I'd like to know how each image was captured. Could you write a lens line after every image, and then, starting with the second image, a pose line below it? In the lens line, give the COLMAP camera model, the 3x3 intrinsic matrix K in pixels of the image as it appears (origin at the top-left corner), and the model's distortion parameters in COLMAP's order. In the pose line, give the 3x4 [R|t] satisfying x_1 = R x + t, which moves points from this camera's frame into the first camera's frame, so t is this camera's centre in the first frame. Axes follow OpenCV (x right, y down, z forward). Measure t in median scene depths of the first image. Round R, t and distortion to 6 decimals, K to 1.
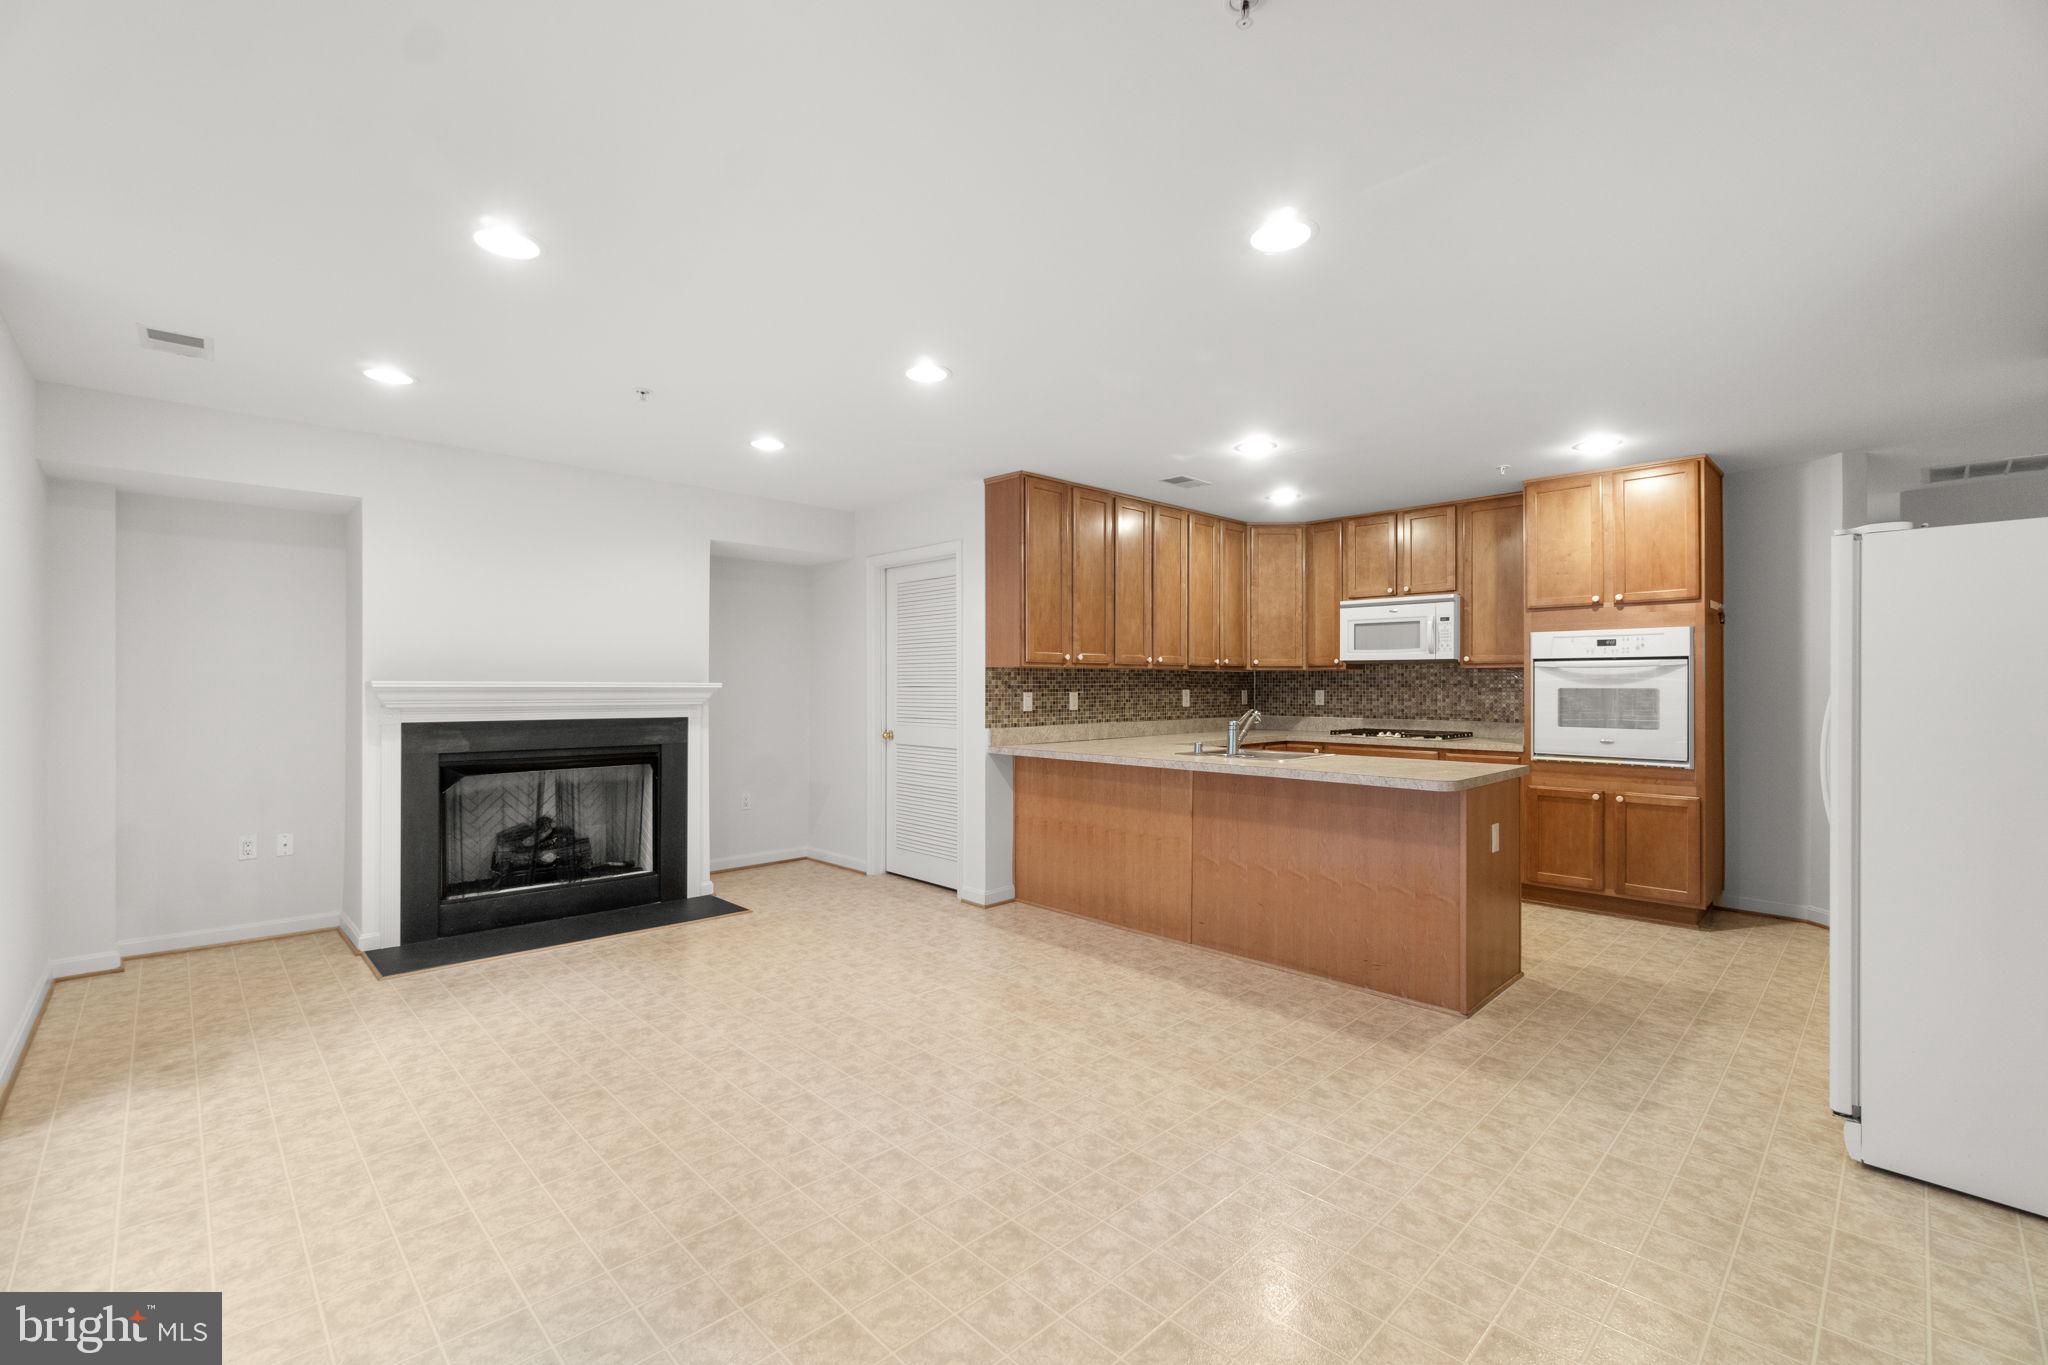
lens RADIAL K [[881.5, 0, 1024.0], [0, 881.5, 687.5], [0, 0, 1]] dist [-0.001972, -0.000161]
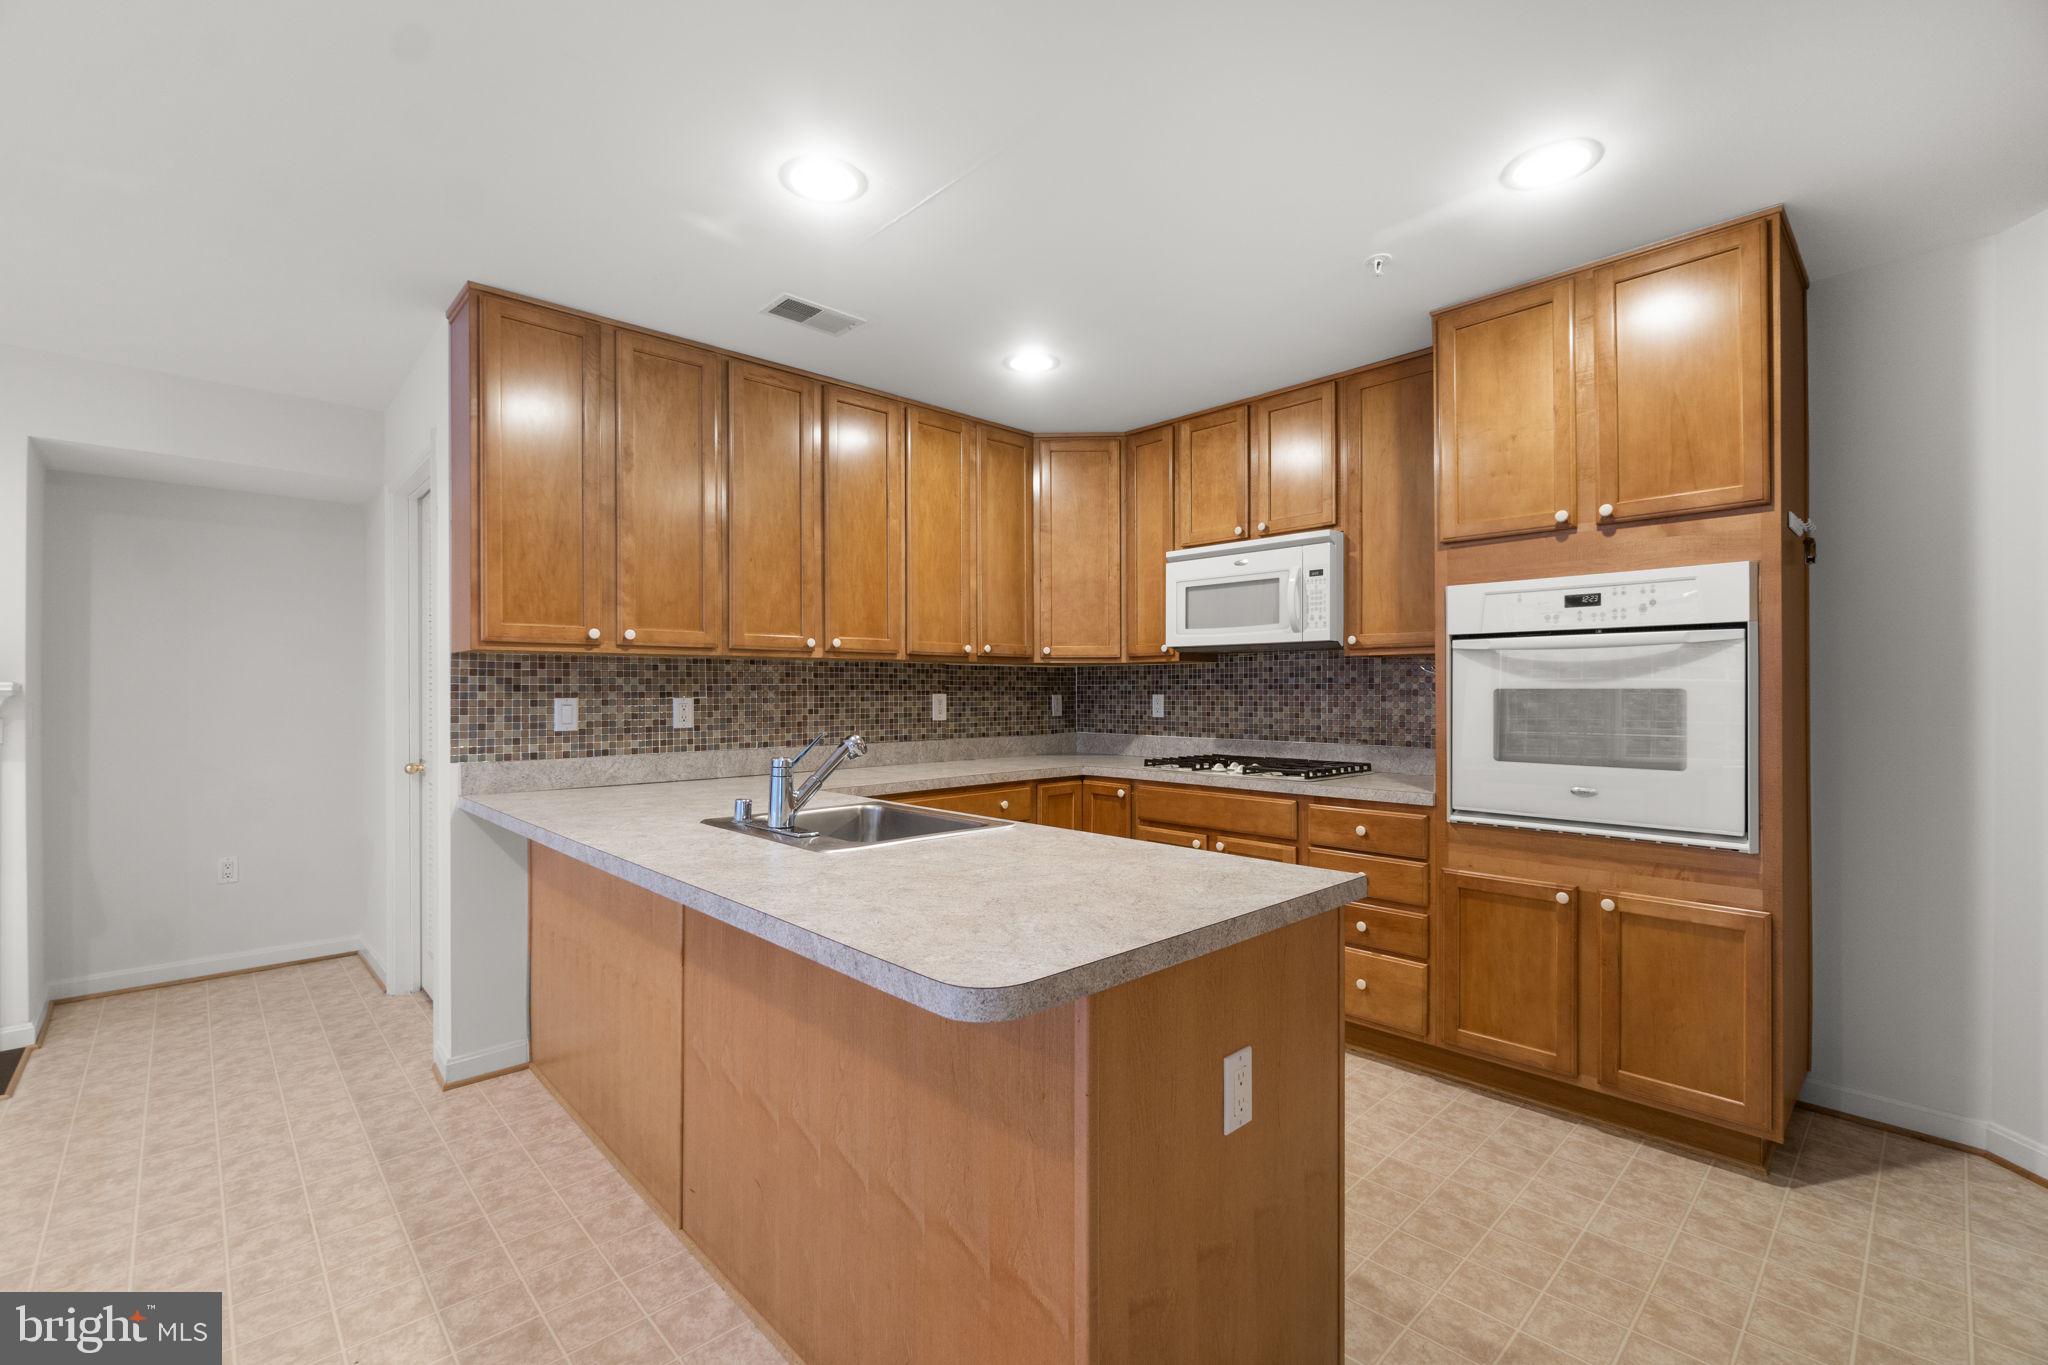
lens RADIAL K [[886.7, 0, 1020.9], [0, 886.7, 694.1], [0, 0, 1]] dist [-0.002090, -0.000307]
pose [[0.999817, -0.001296, -0.019075, 0.326240], [0.001295, 0.999999, -0.000045, 0.003479], [0.019075, 0.000021, 0.999818, 0.452530]]
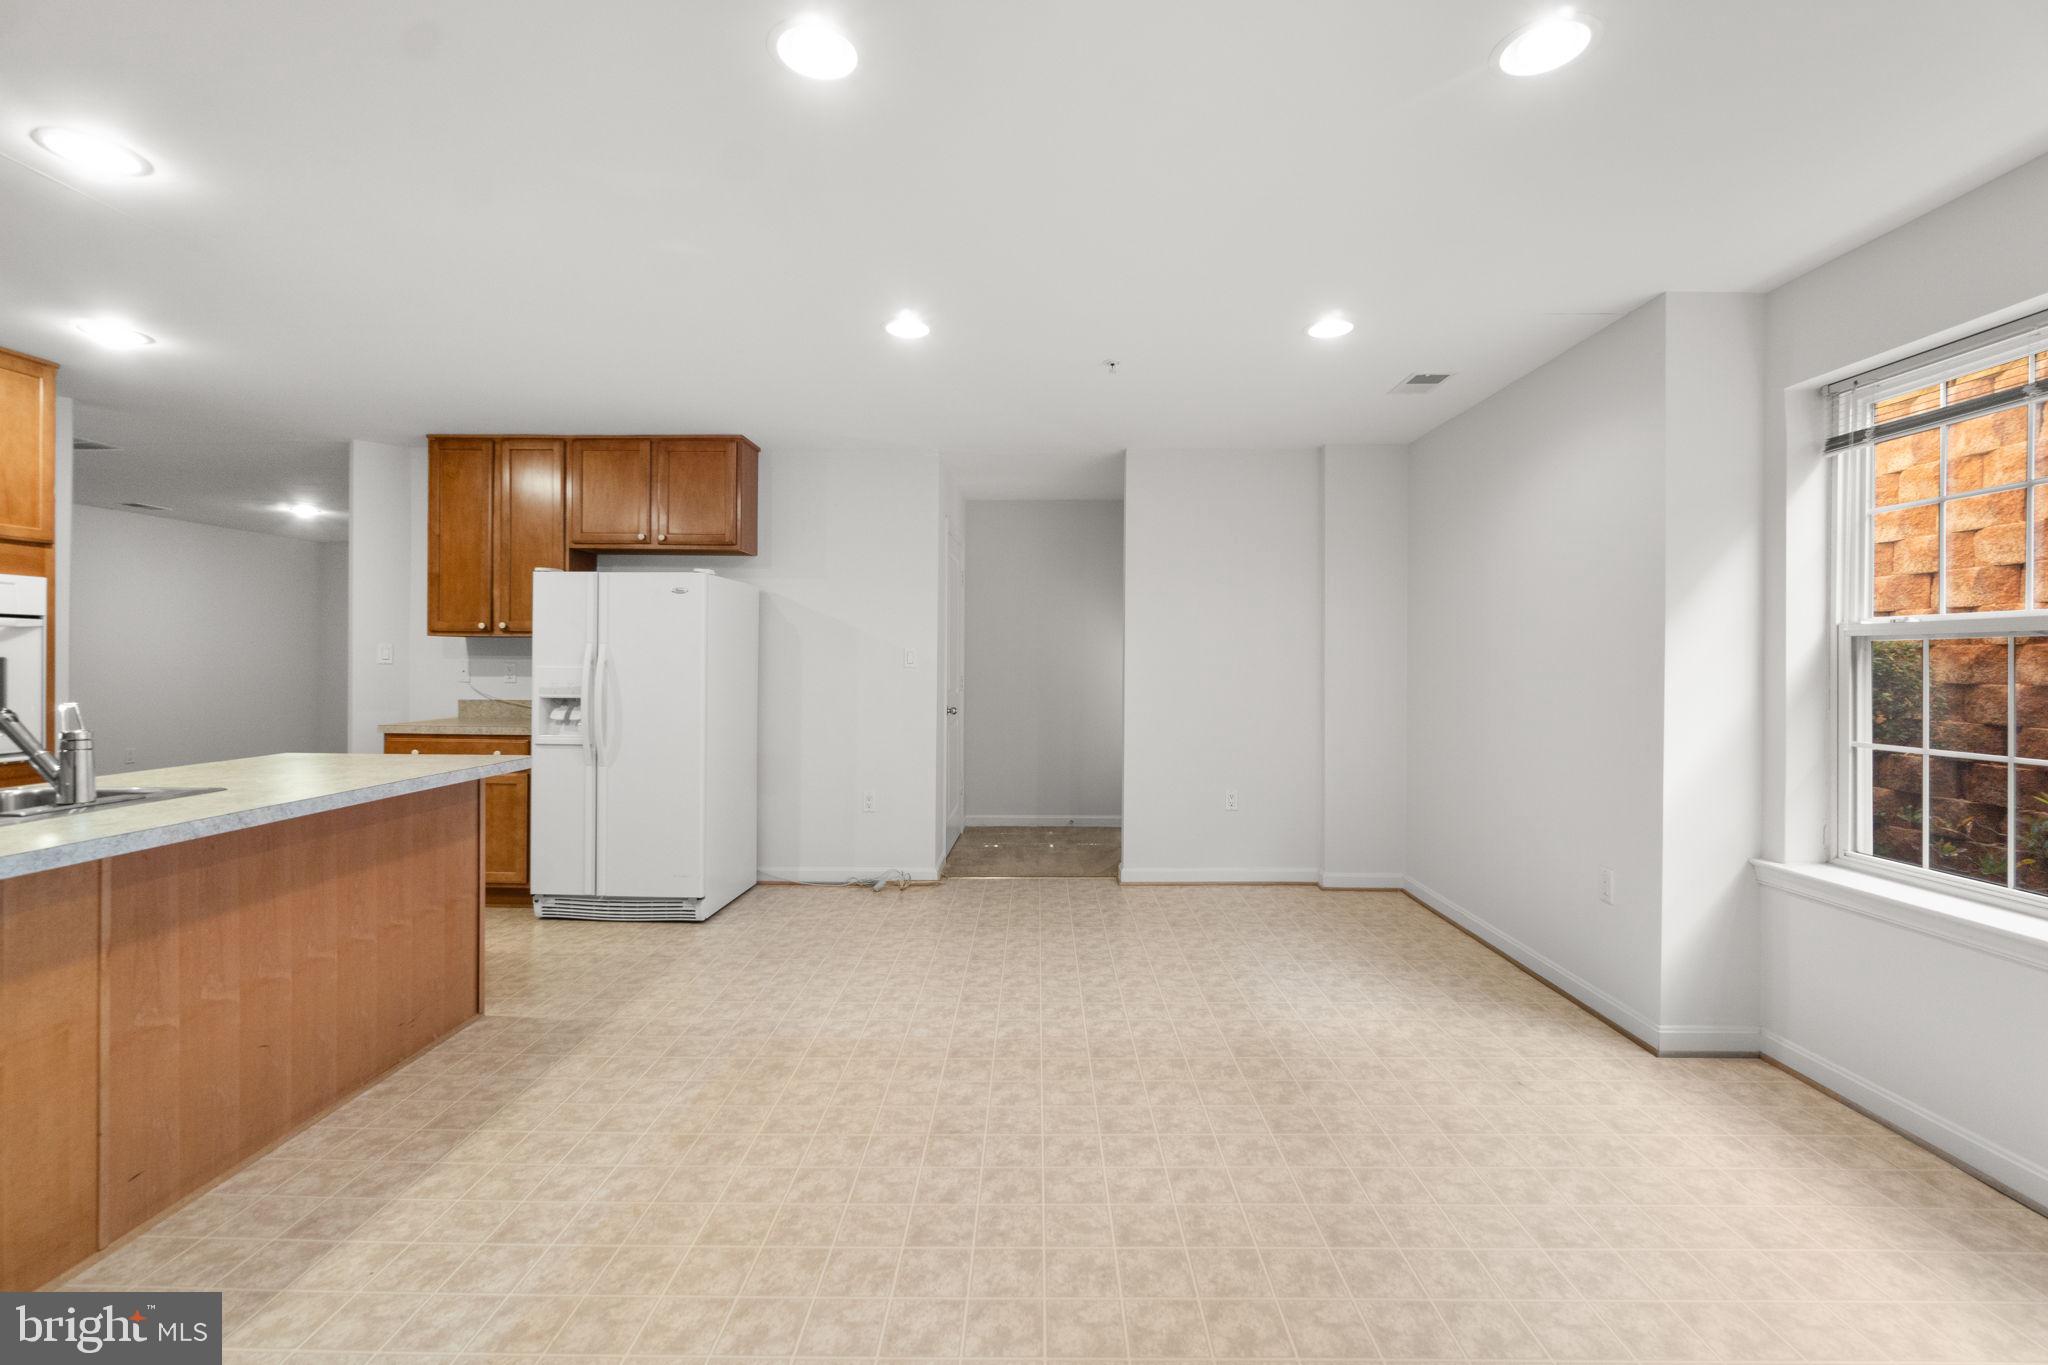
lens RADIAL K [[889.8, 0, 1021.5], [0, 889.8, 665.4], [0, 0, 1]] dist [0.000007, -0.000061]
pose [[-0.703335, -0.009177, 0.710799, -0.375316], [-0.005162, 0.999956, 0.007802, -0.001686], [-0.710840, 0.001818, -0.703351, 0.846138]]
